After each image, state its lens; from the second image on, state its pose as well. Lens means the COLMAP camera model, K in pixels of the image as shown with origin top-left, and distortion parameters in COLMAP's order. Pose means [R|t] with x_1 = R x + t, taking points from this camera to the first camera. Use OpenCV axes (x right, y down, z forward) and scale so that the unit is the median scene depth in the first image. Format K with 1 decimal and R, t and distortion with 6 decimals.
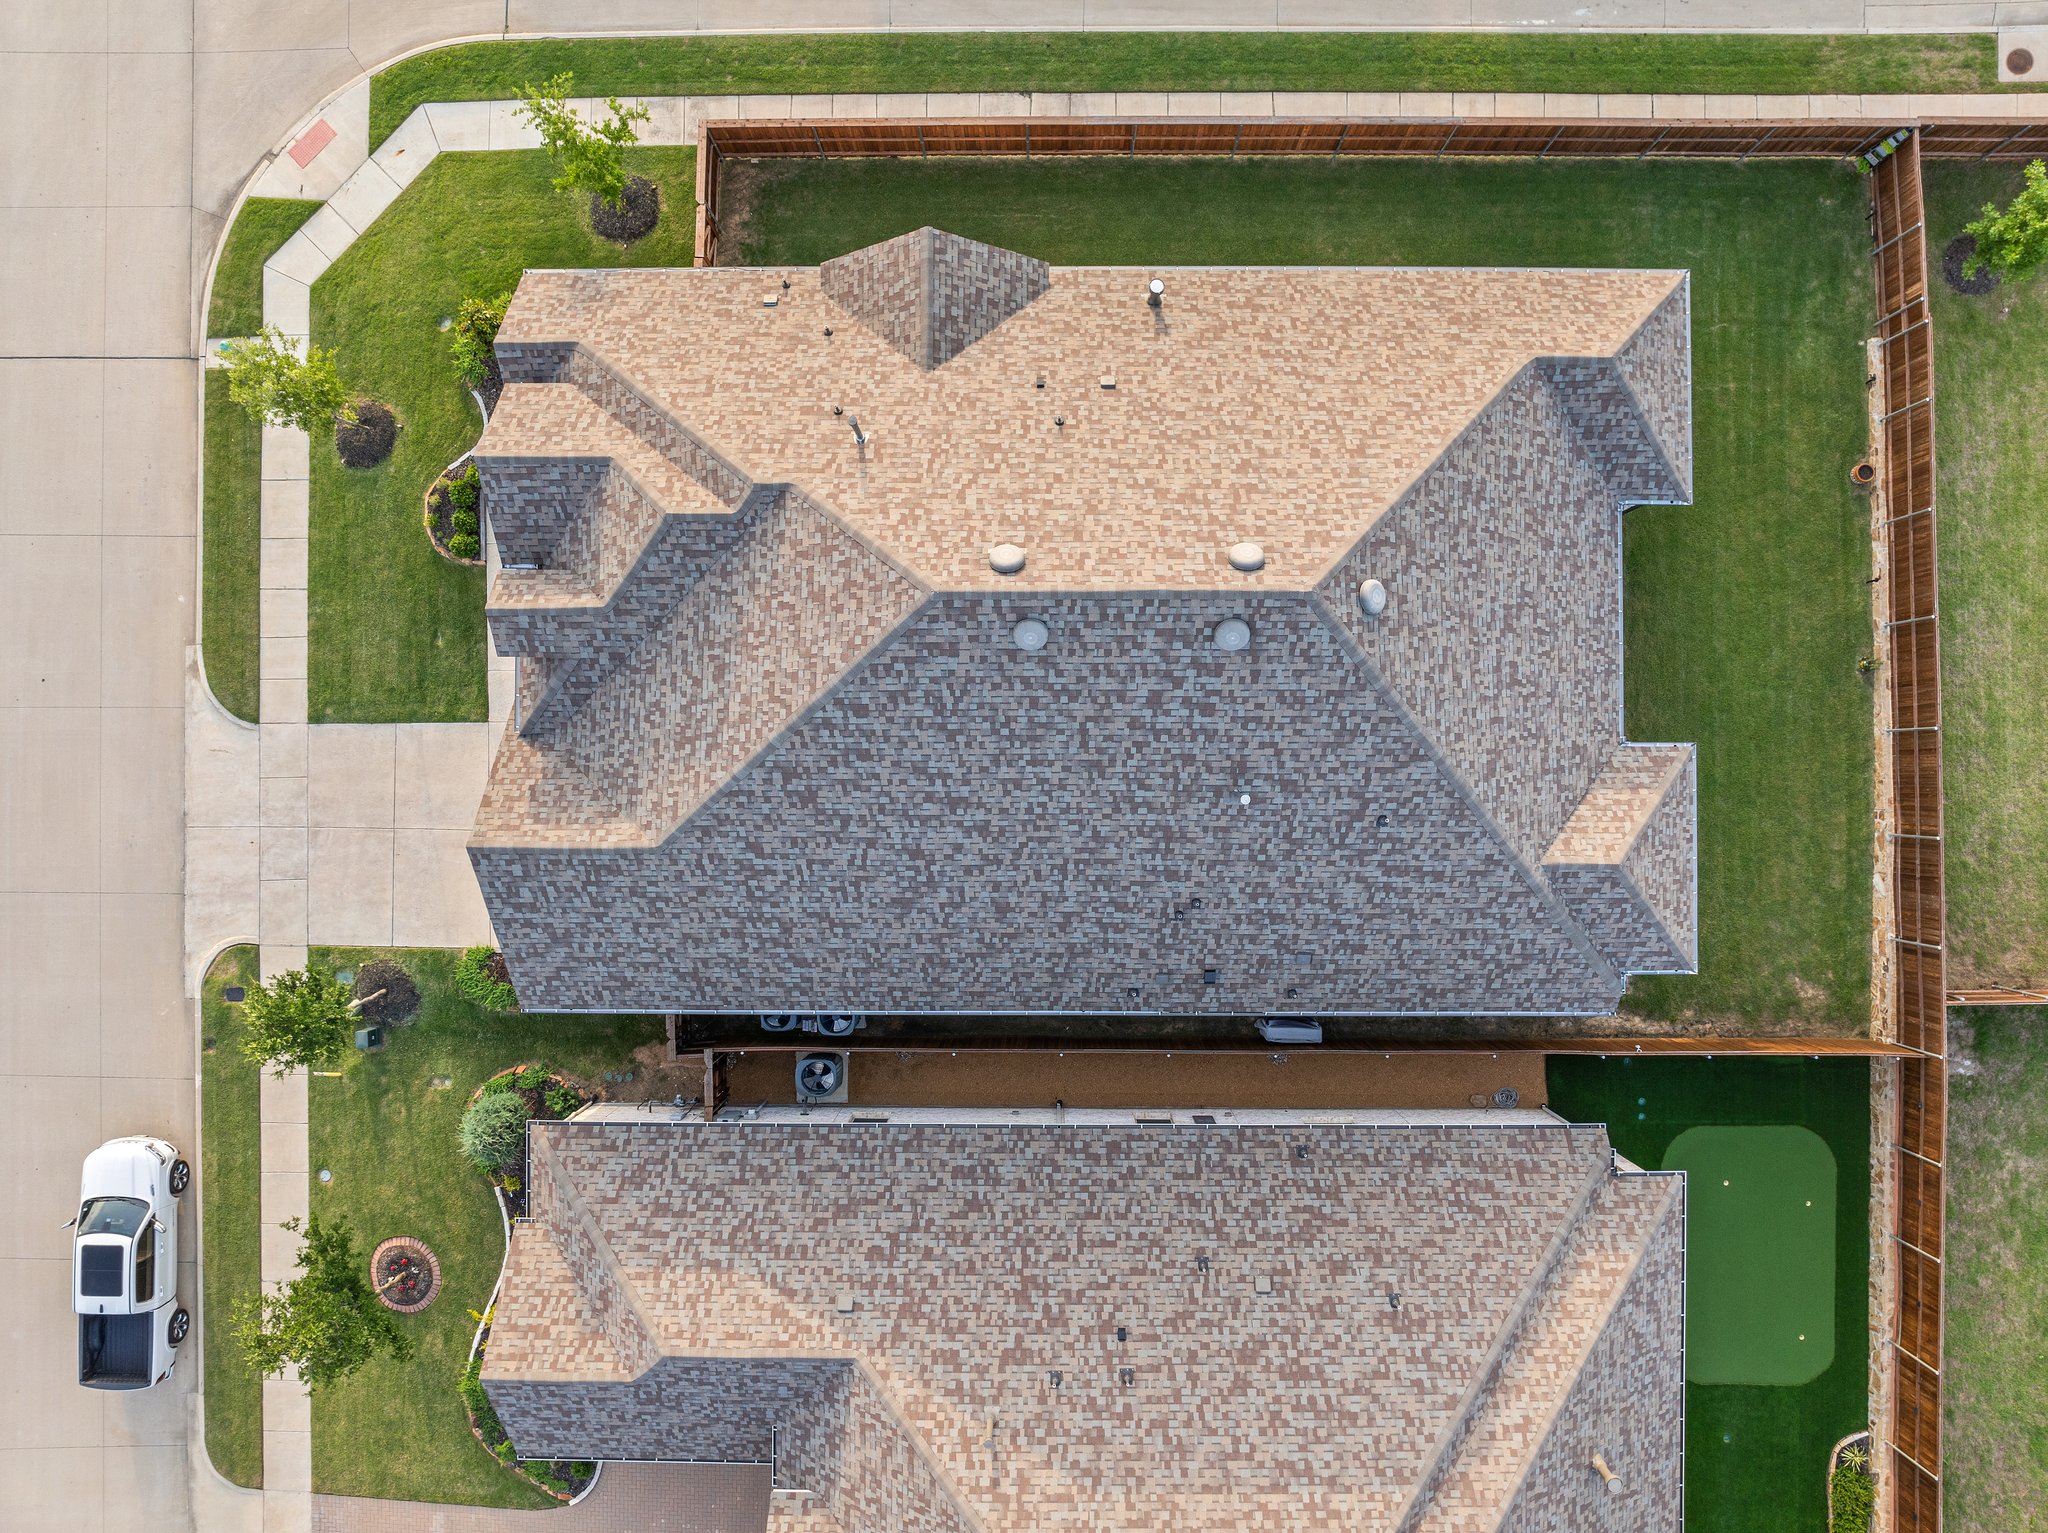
lens RADIAL K [[1431.8, 0, 1031.7], [0, 1431.8, 753.9], [0, 0, 1]] dist [-0.039454, -0.001836]
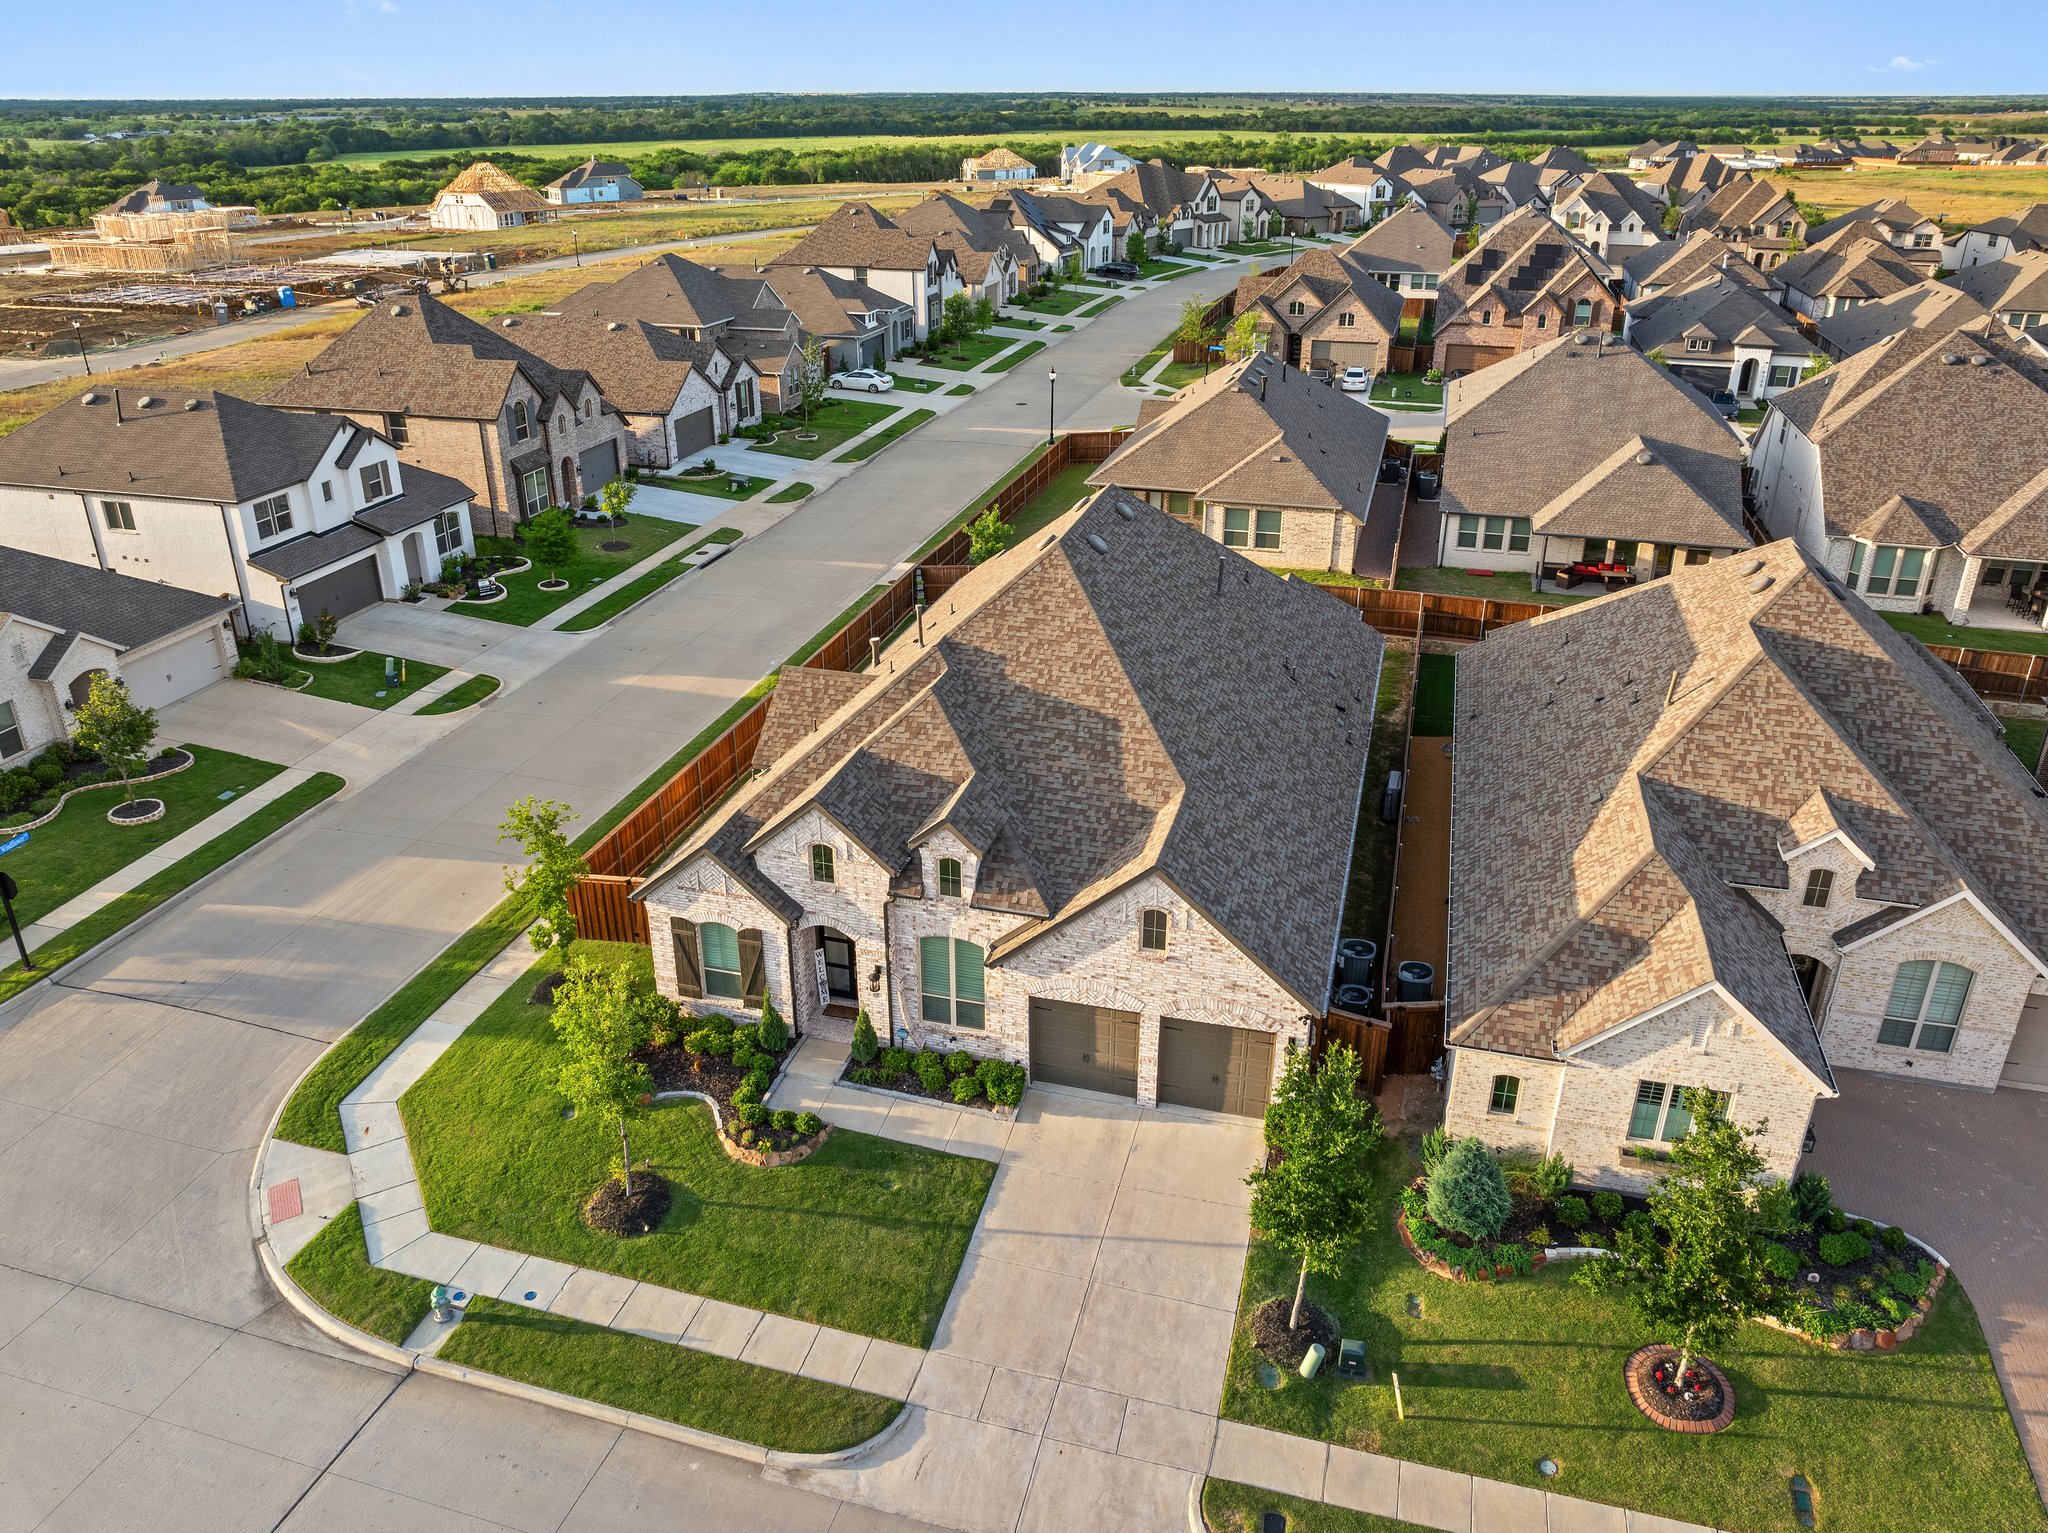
lens RADIAL K [[1450.7, 0, 1019.1], [0, 1450.7, 769.8], [0, 0, 1]] dist [-0.038218, -0.002192]
pose [[0.271779, -0.401532, 0.874590, -1.129406], [0.962243, 0.127512, -0.240475, 0.184317], [-0.014962, 0.906925, 0.421027, 0.420030]]
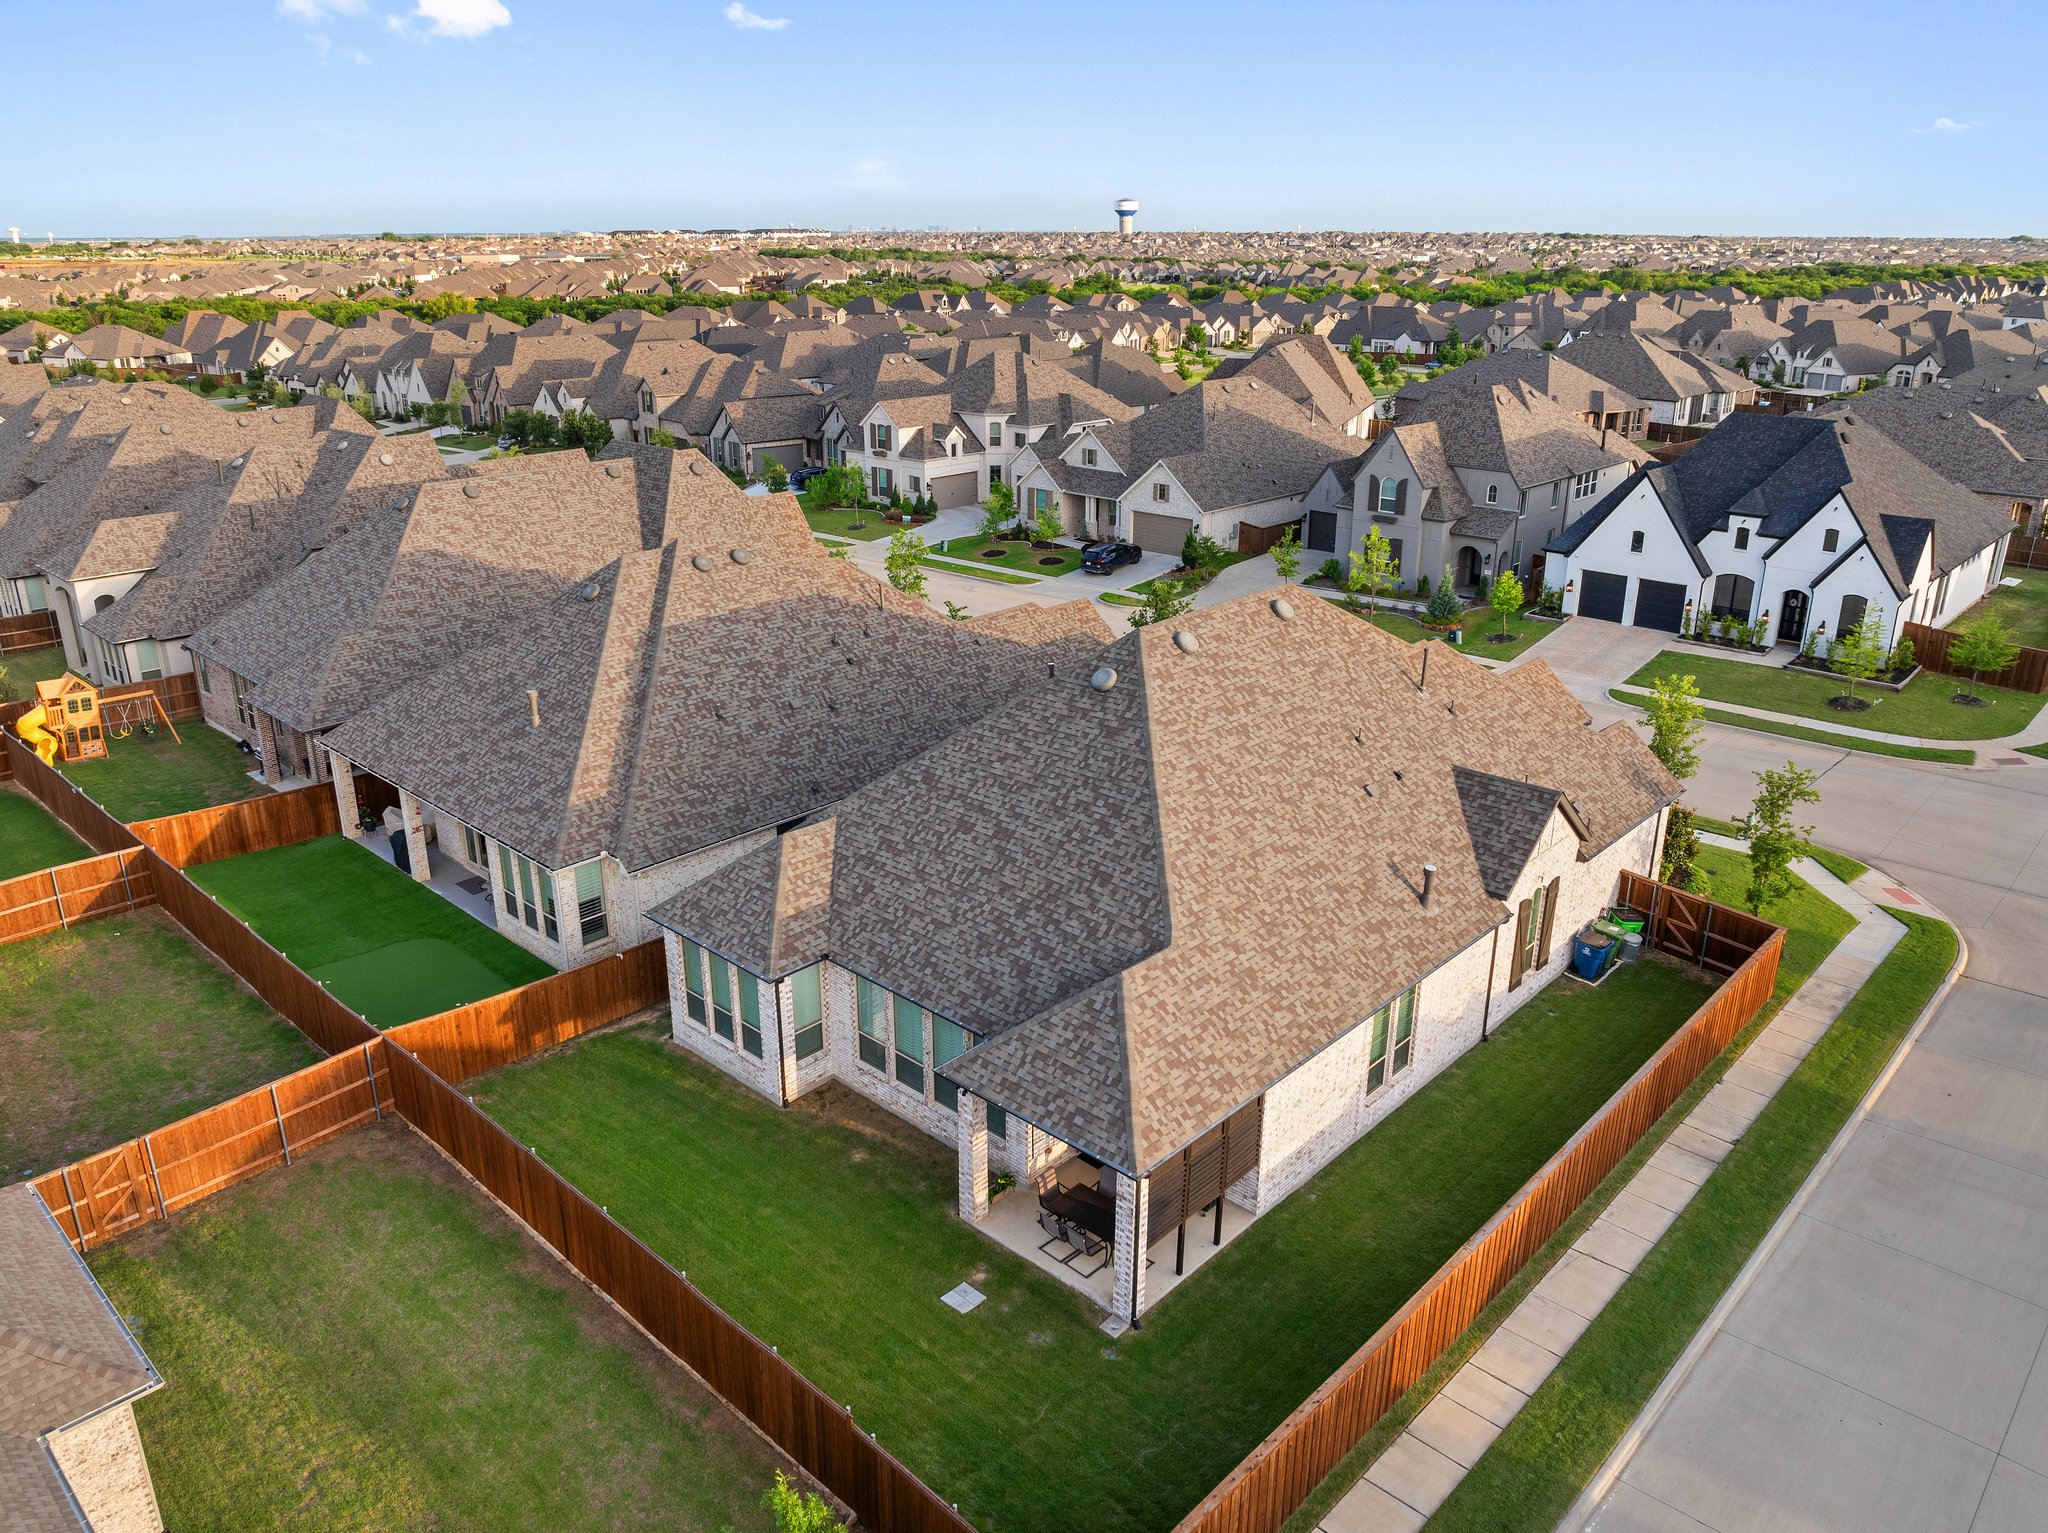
lens RADIAL K [[1450.7, 0, 1019.1], [0, 1450.7, 769.8], [0, 0, 1]] dist [-0.038218, -0.002192]
pose [[-0.687286, 0.264731, -0.676428, 0.931328], [-0.726023, -0.220918, 0.651218, -0.719895], [0.022963, 0.938676, 0.344035, 0.473030]]
